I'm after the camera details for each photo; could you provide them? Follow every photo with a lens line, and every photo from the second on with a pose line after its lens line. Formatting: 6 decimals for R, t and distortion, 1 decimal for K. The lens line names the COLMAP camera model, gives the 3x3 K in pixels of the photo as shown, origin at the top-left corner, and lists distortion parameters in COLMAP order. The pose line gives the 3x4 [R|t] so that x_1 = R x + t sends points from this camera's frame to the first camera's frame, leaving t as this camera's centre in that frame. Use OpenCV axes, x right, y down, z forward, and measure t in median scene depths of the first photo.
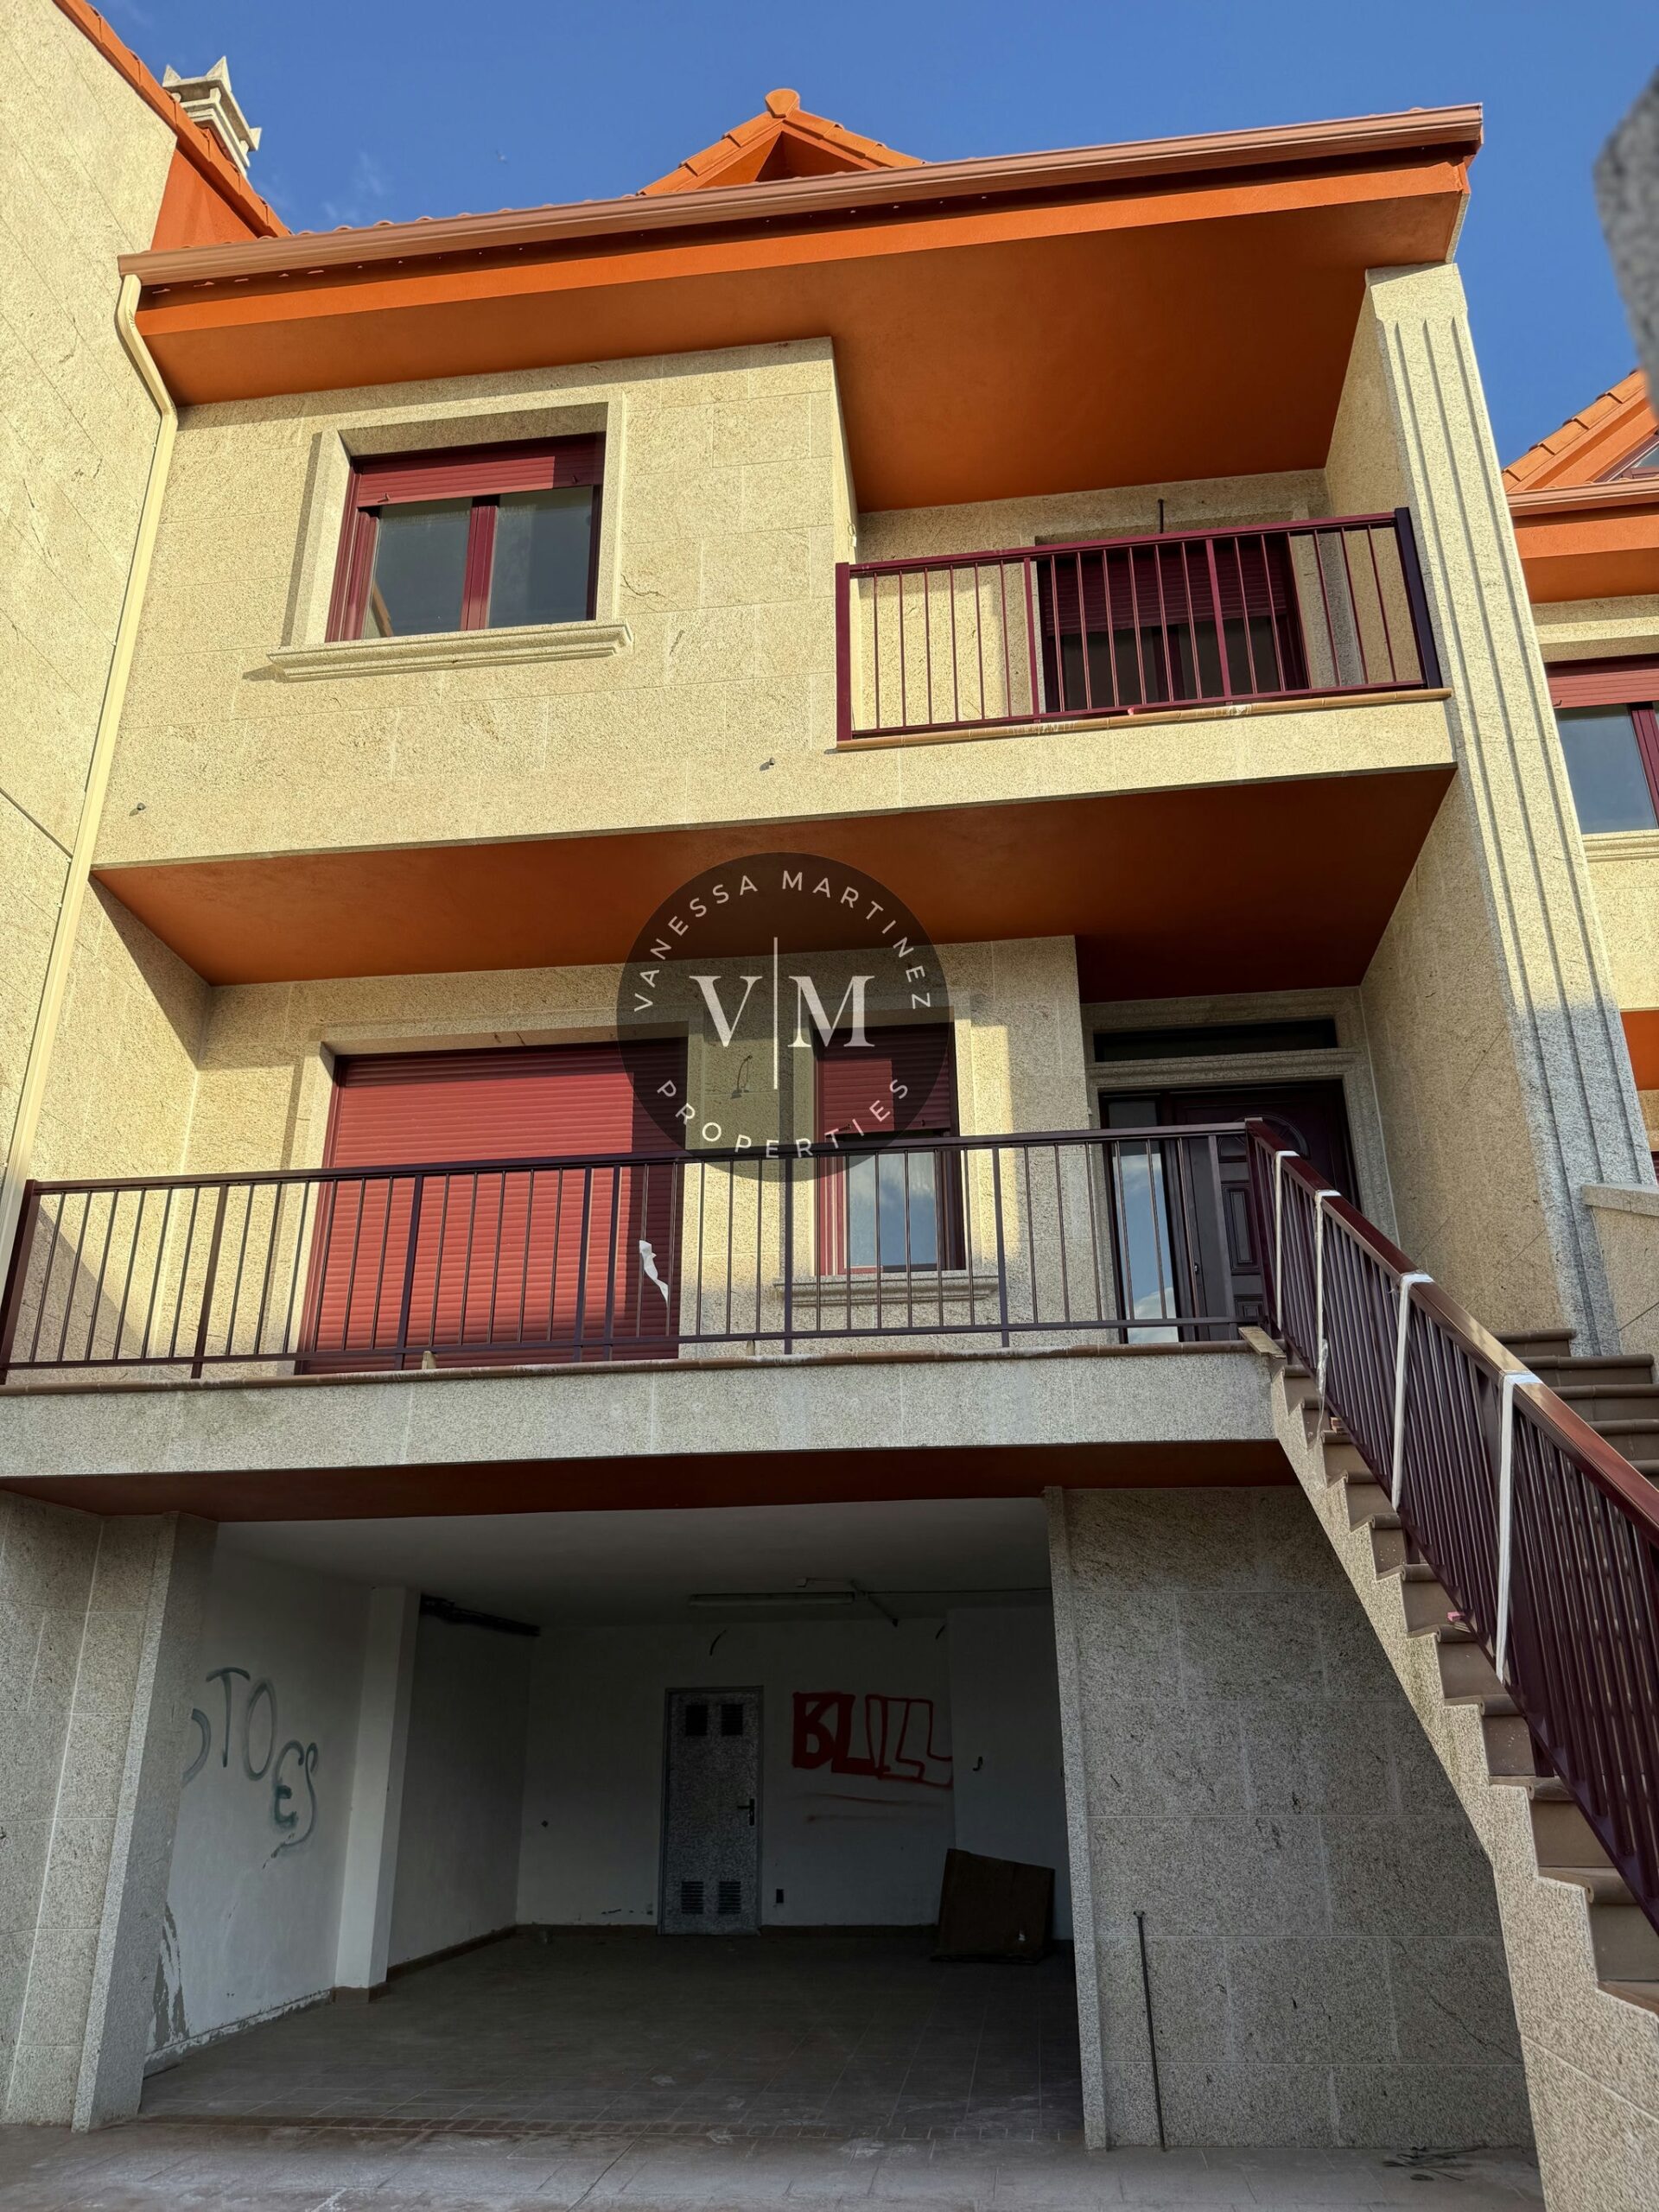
lens RADIAL K [[1589.1, 0, 835.0], [0, 1589.1, 1104.2], [0, 0, 1]] dist [0.052674, -0.076881]
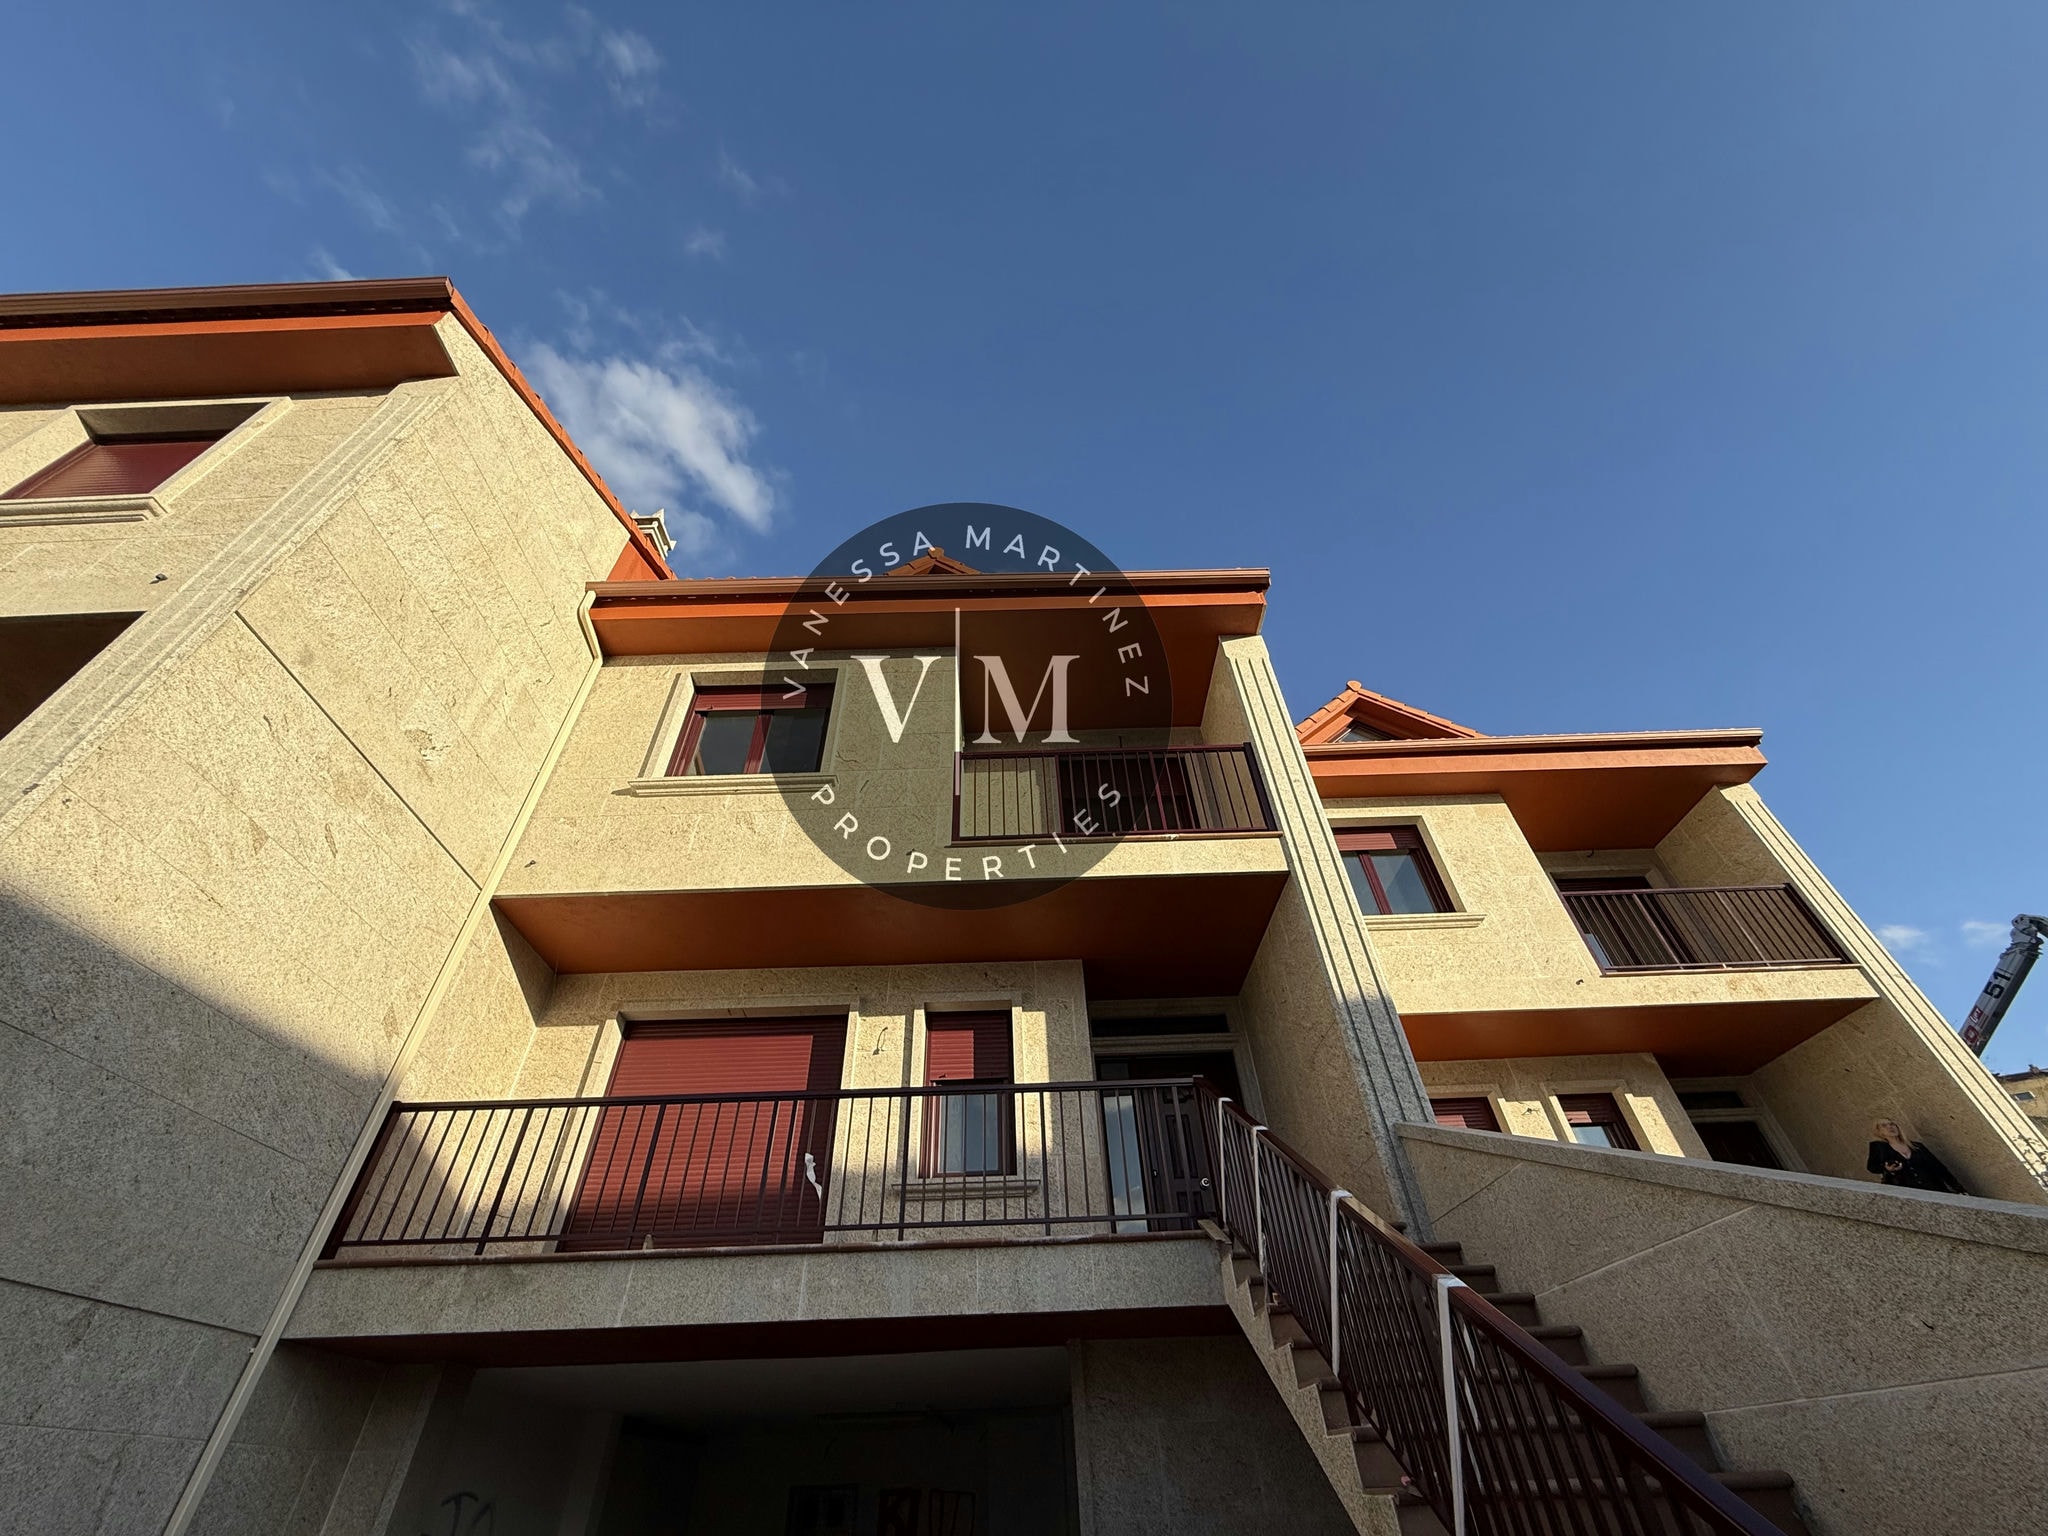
lens RADIAL K [[815.4, 0, 1019.7], [0, 815.4, 769.5], [0, 0, 1]] dist [-0.004136, 0.000994]
pose [[0.993531, 0.057970, 0.097645, -0.016552], [-0.021512, 0.940391, -0.339415, 0.001212], [-0.111501, 0.335119, 0.935555, 0.119356]]
